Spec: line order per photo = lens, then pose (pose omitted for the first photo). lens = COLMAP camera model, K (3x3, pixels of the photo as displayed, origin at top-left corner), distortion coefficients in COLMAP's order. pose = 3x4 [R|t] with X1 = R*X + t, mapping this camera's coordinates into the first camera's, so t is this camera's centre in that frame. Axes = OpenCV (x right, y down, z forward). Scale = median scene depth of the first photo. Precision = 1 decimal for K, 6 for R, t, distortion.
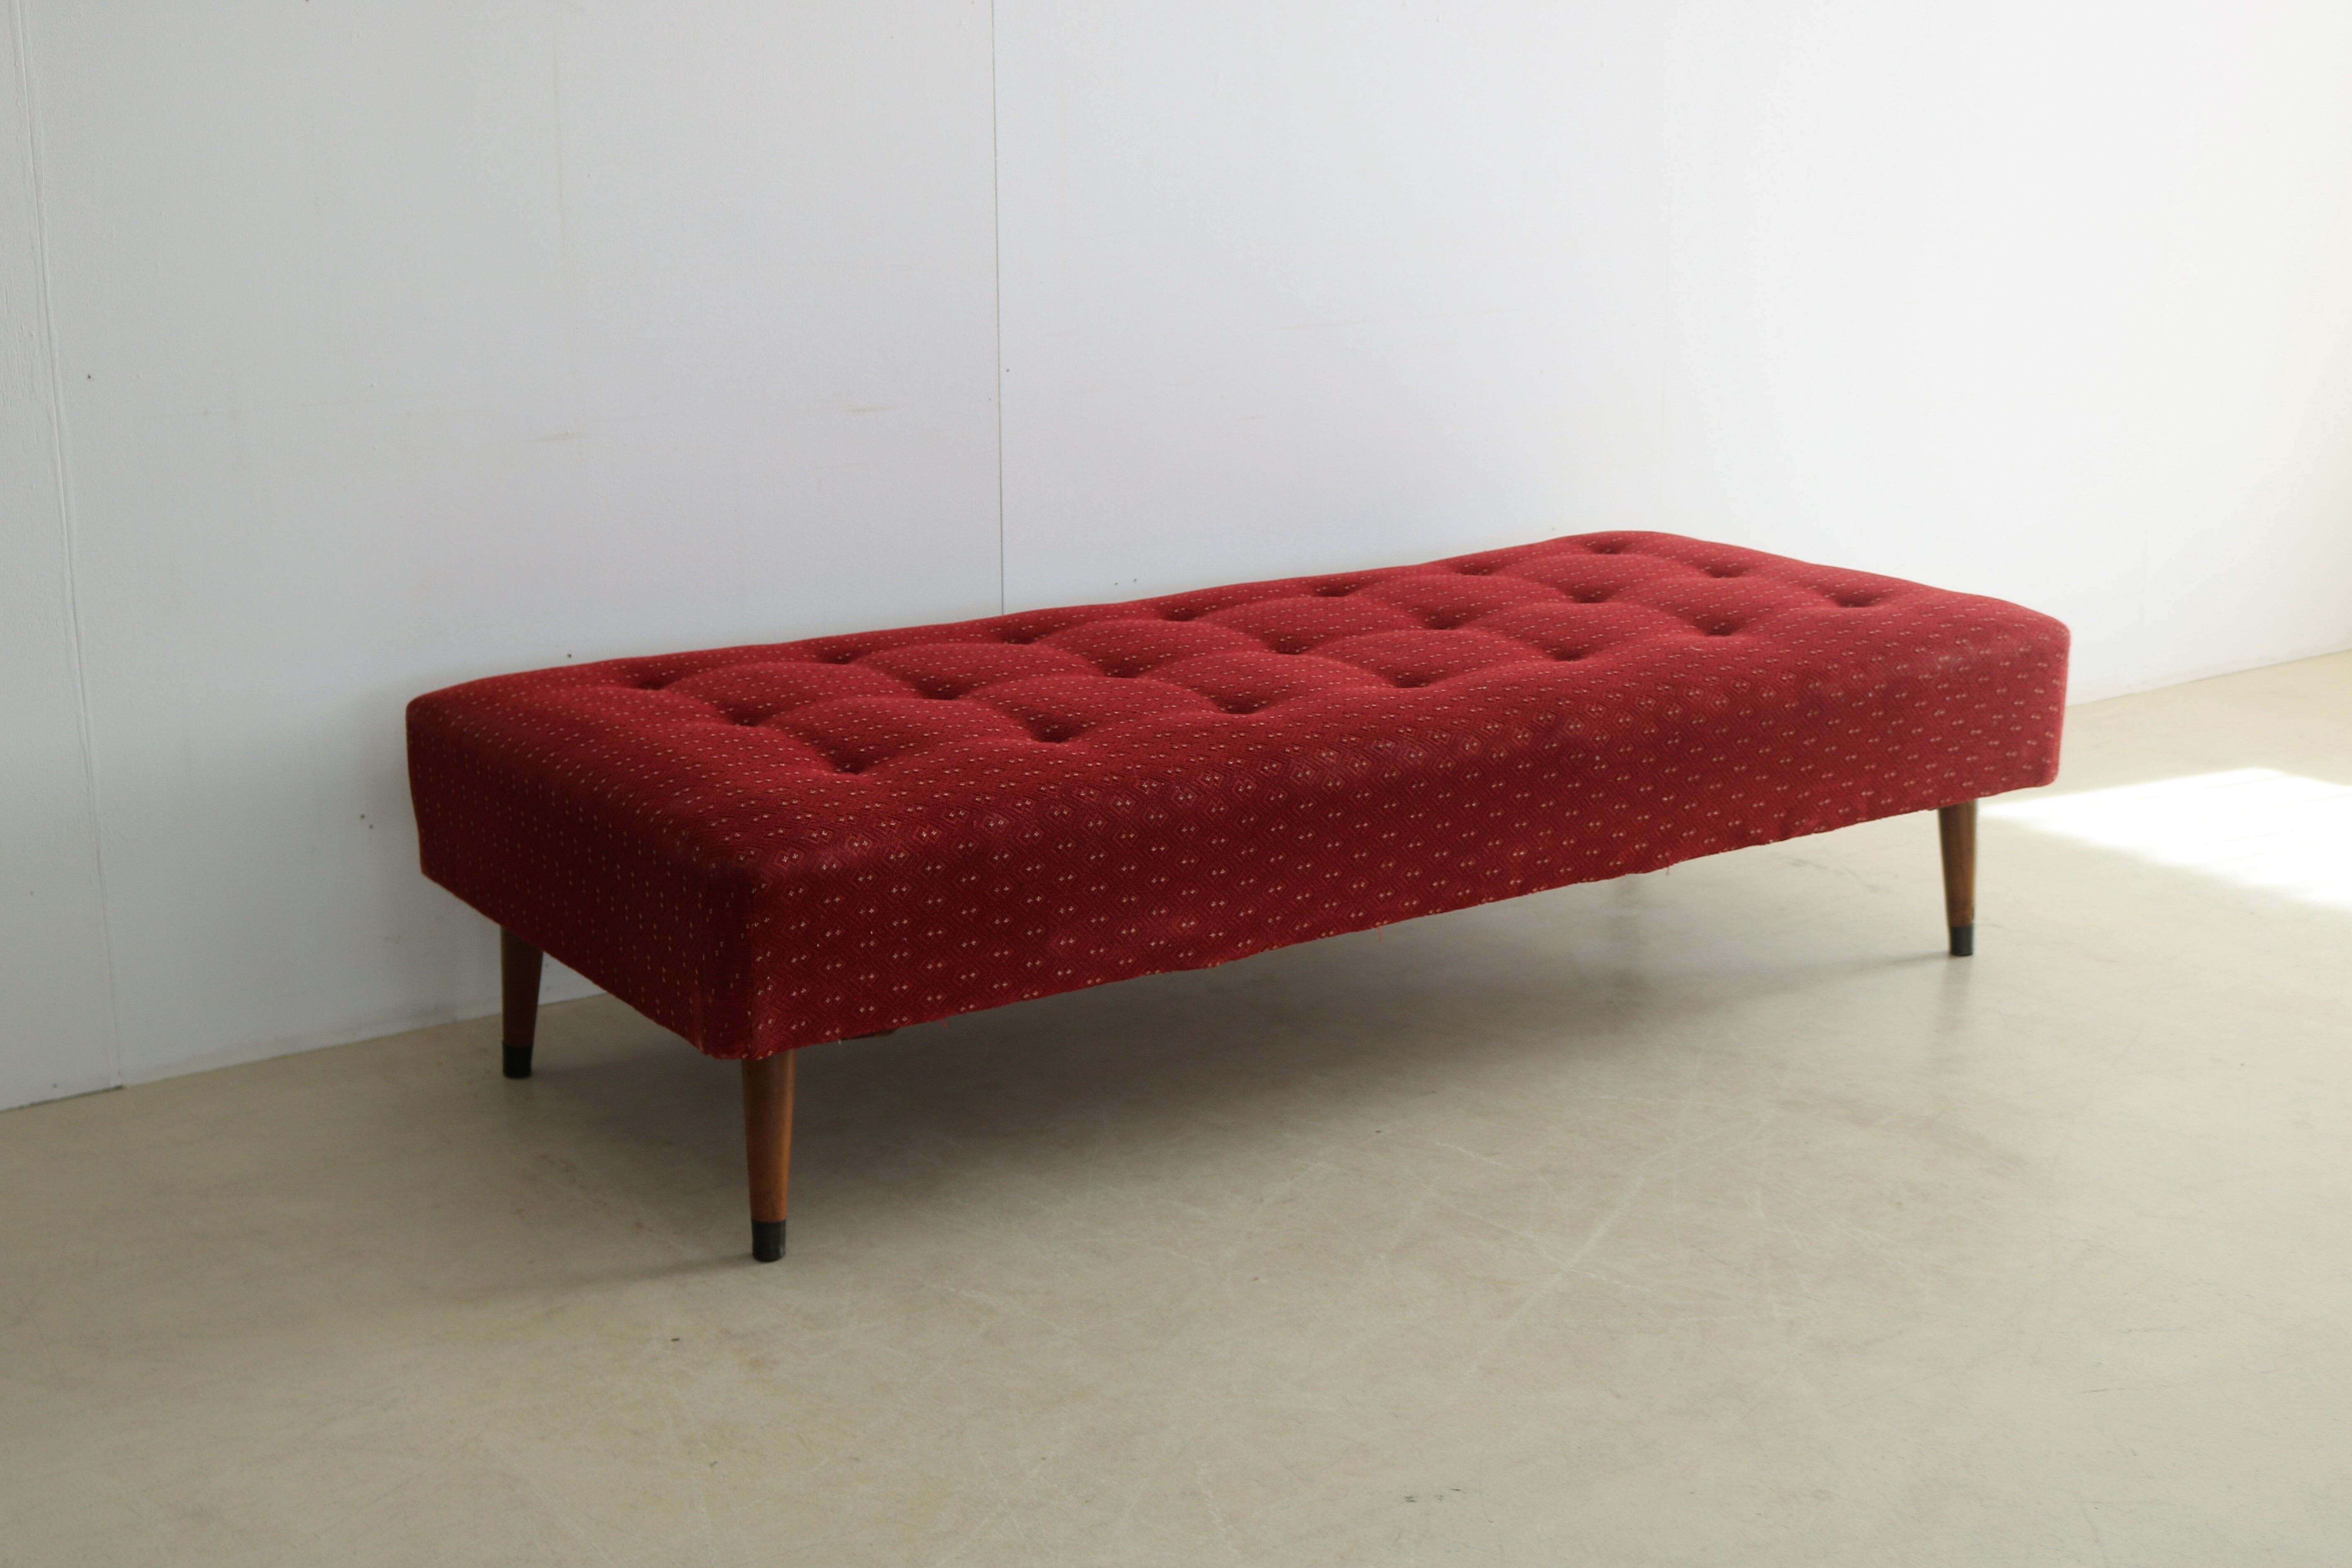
lens RADIAL K [[3106.1, 0, 1238.1], [0, 3106.1, 799.7], [0, 0, 1]] dist [-0.087274, 0.000000]
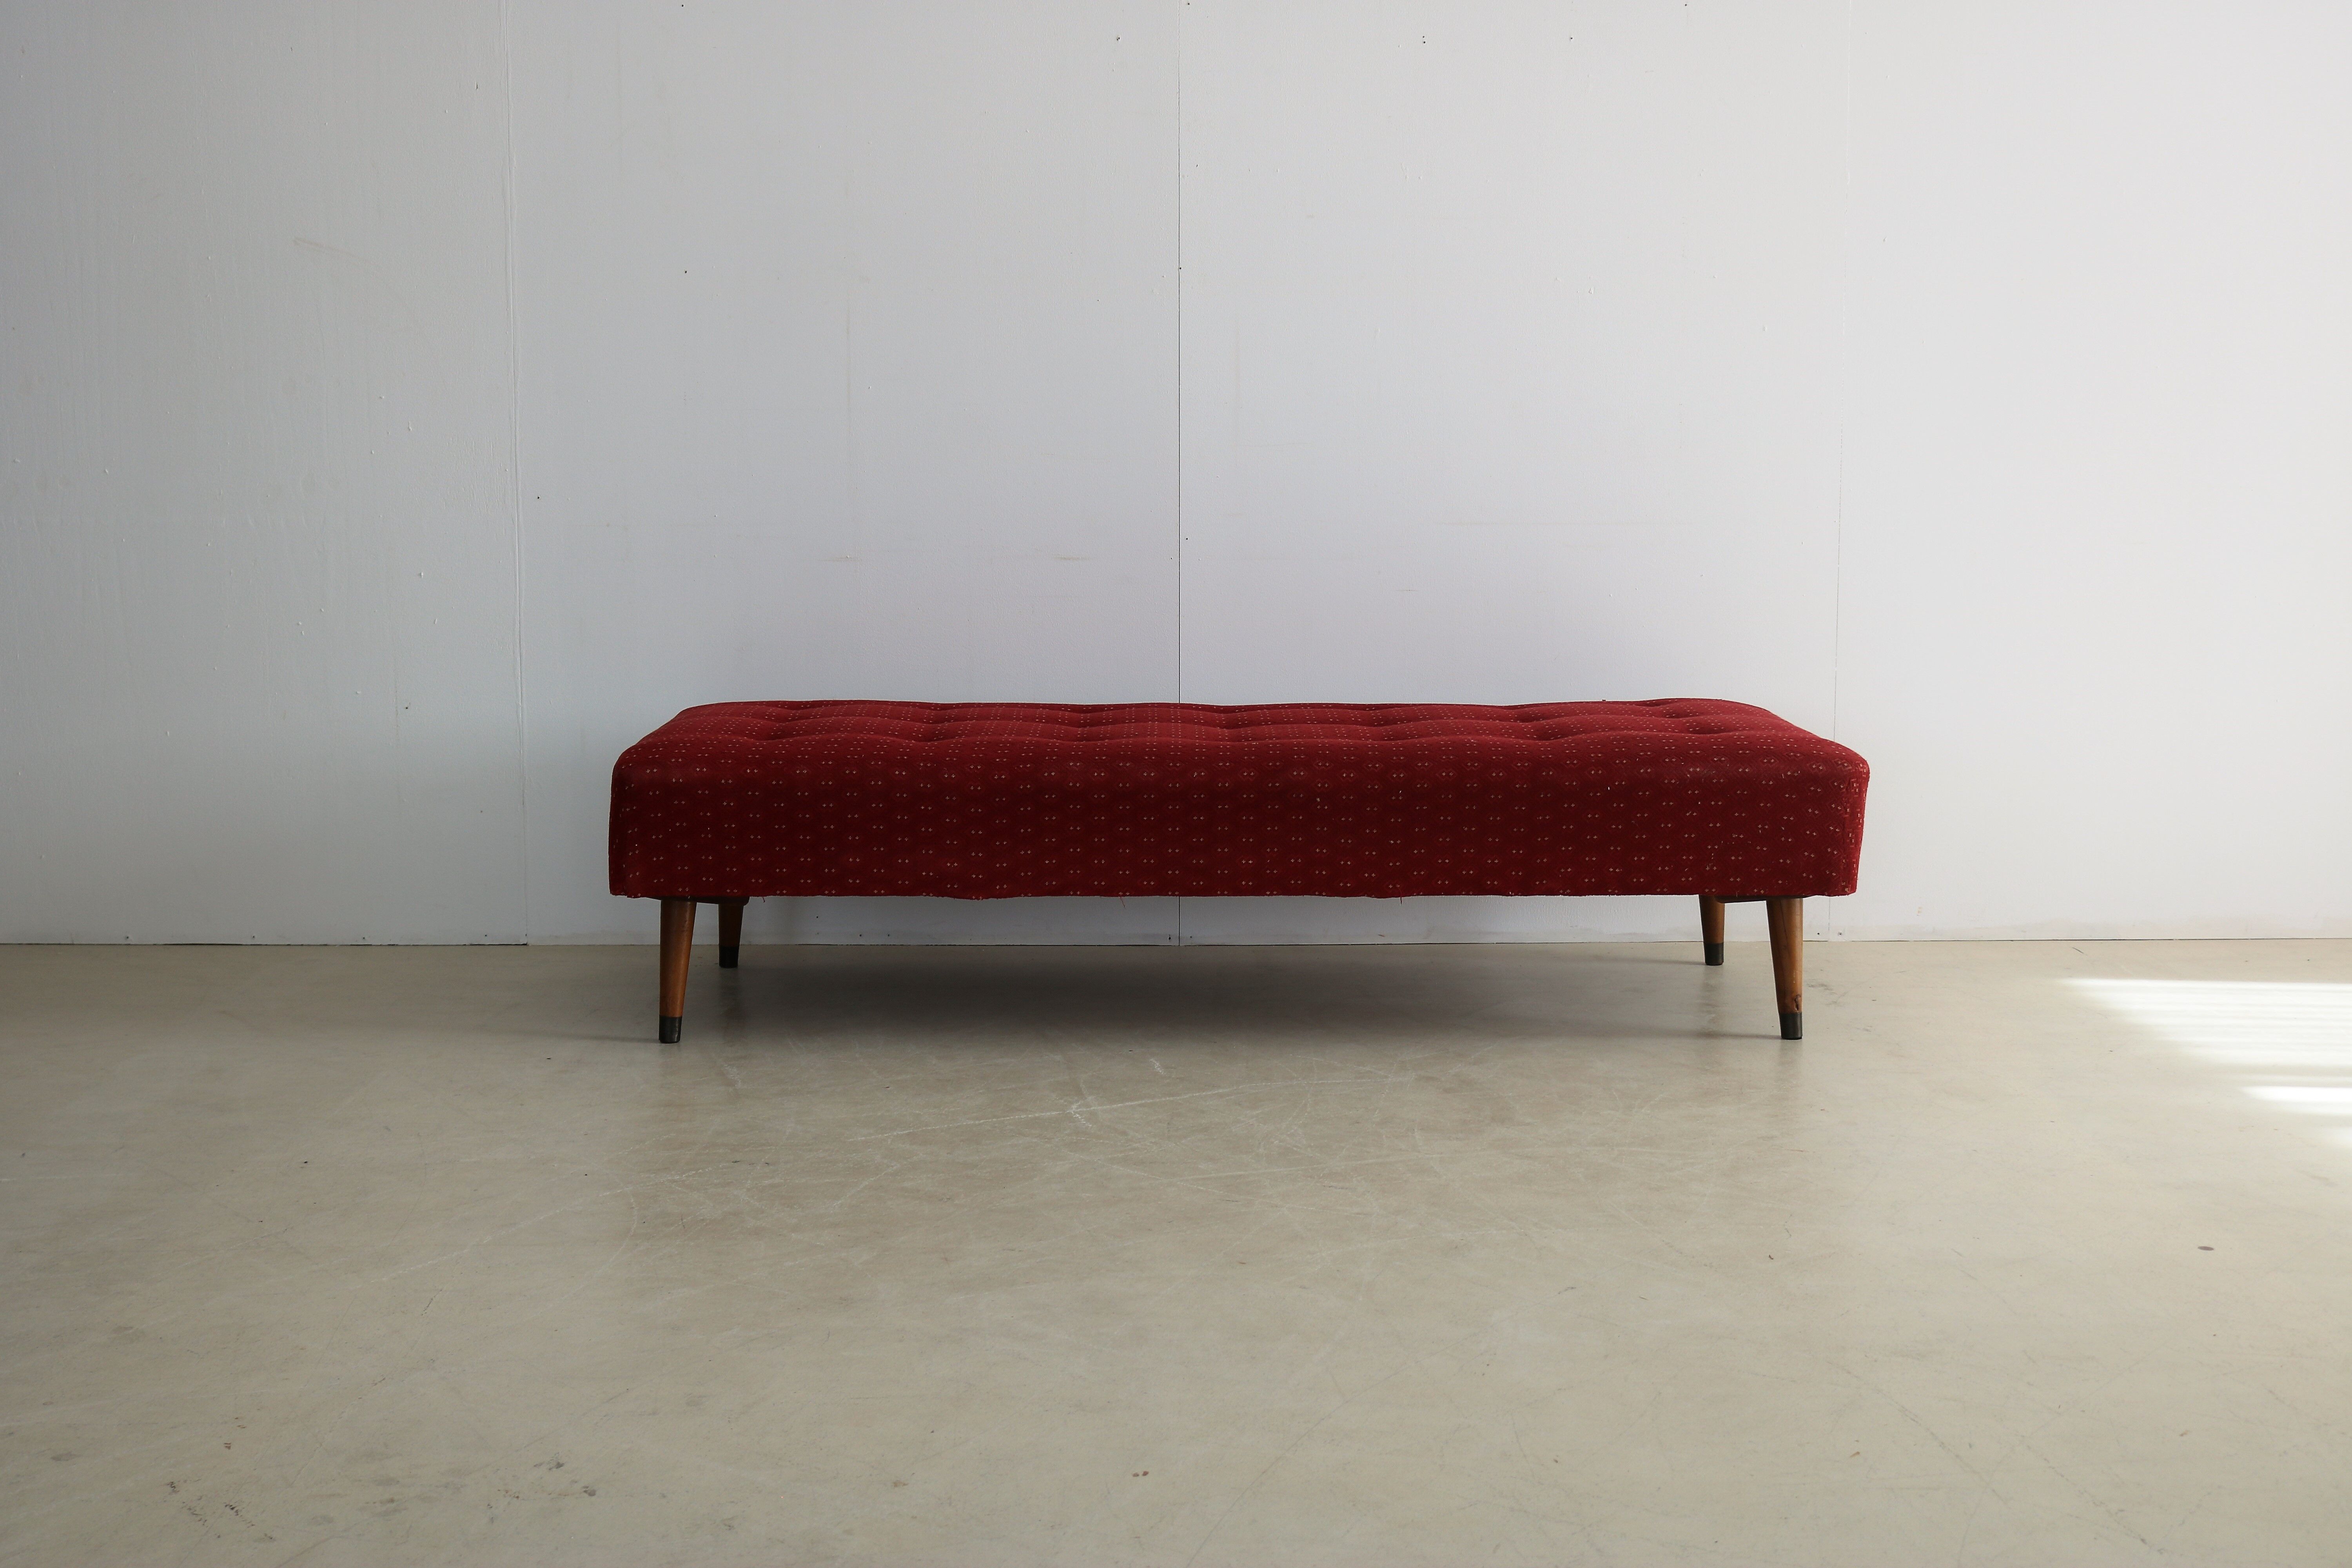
lens RADIAL K [[3106.1, 0, 1180.4], [0, 3106.1, 764.1], [0, 0, 1]] dist [-0.087274, 0.000000]
pose [[0.820499, 0.062726, -0.568196, 0.848086], [-0.142146, 0.985129, -0.096512, 0.112190], [0.553692, 0.159955, 0.817214, -0.139833]]
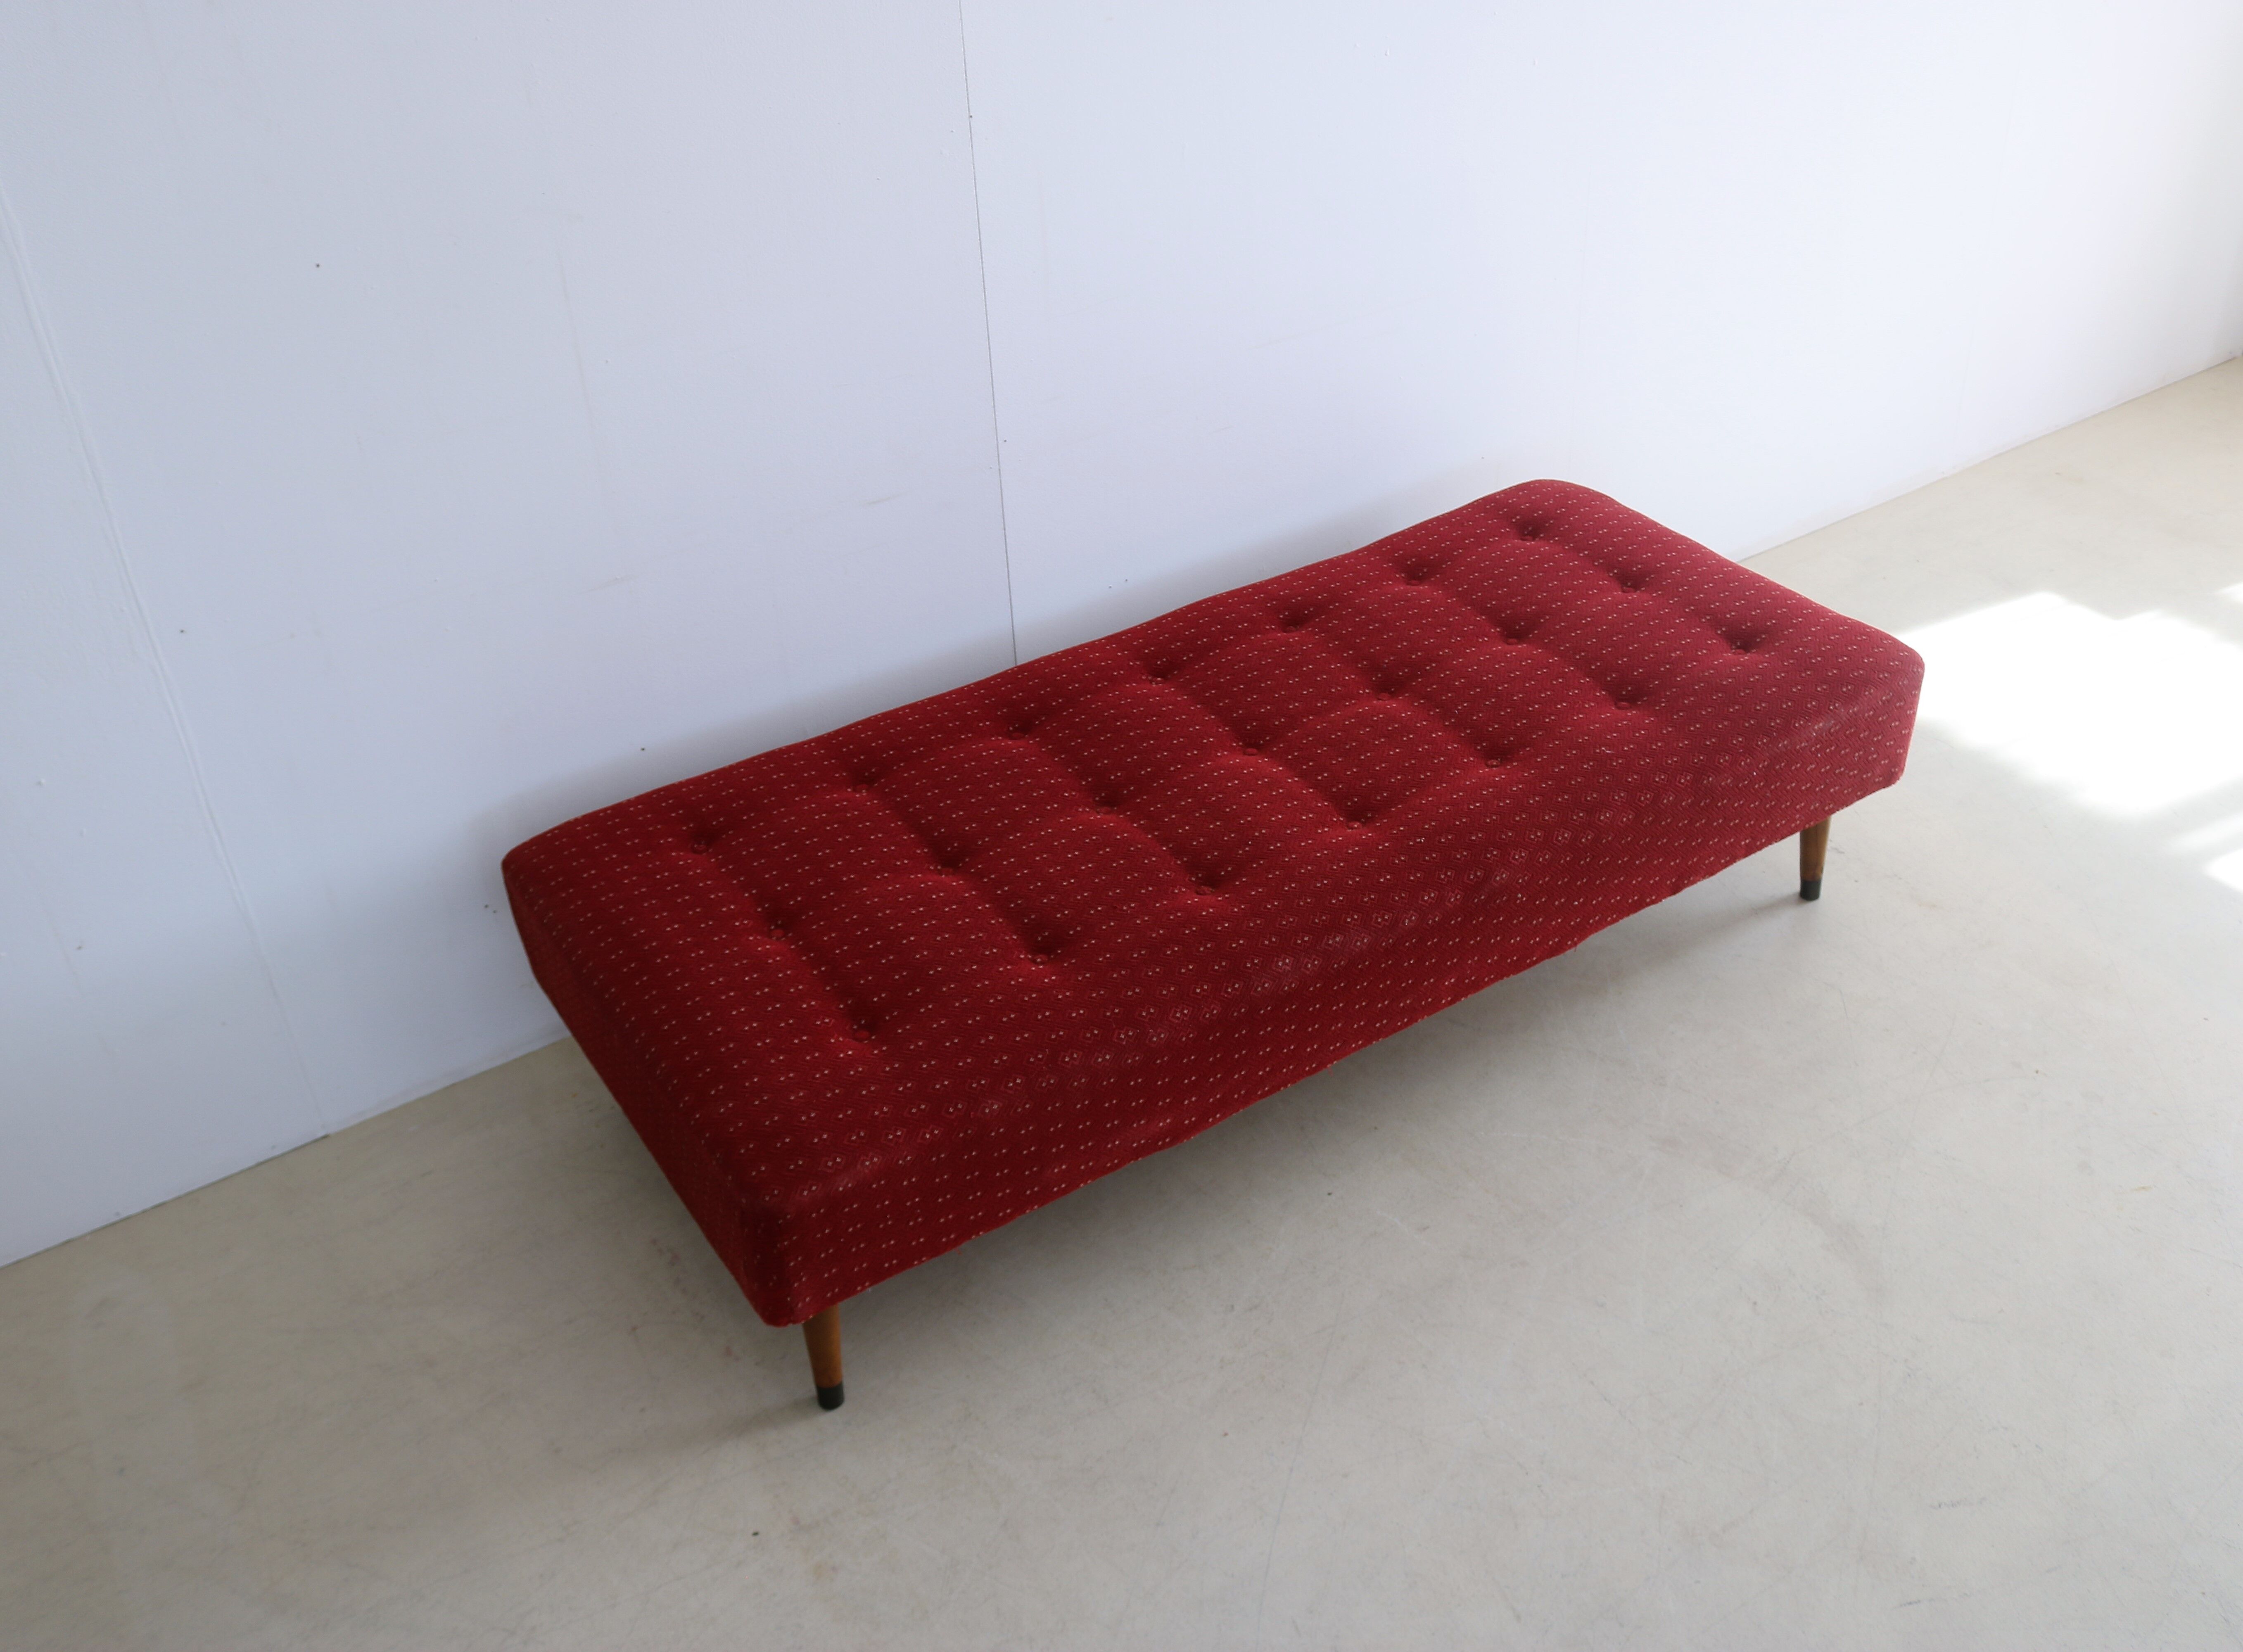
lens RADIAL K [[2070.7, 0, 1184.7], [0, 2070.7, 843.9], [0, 0, 1]] dist [-0.137449, 0.048973]
pose [[0.999223, -0.014586, -0.036621, 0.020136], [0.026397, 0.937560, 0.346821, -0.307386], [0.029275, -0.347518, 0.937216, 0.287798]]
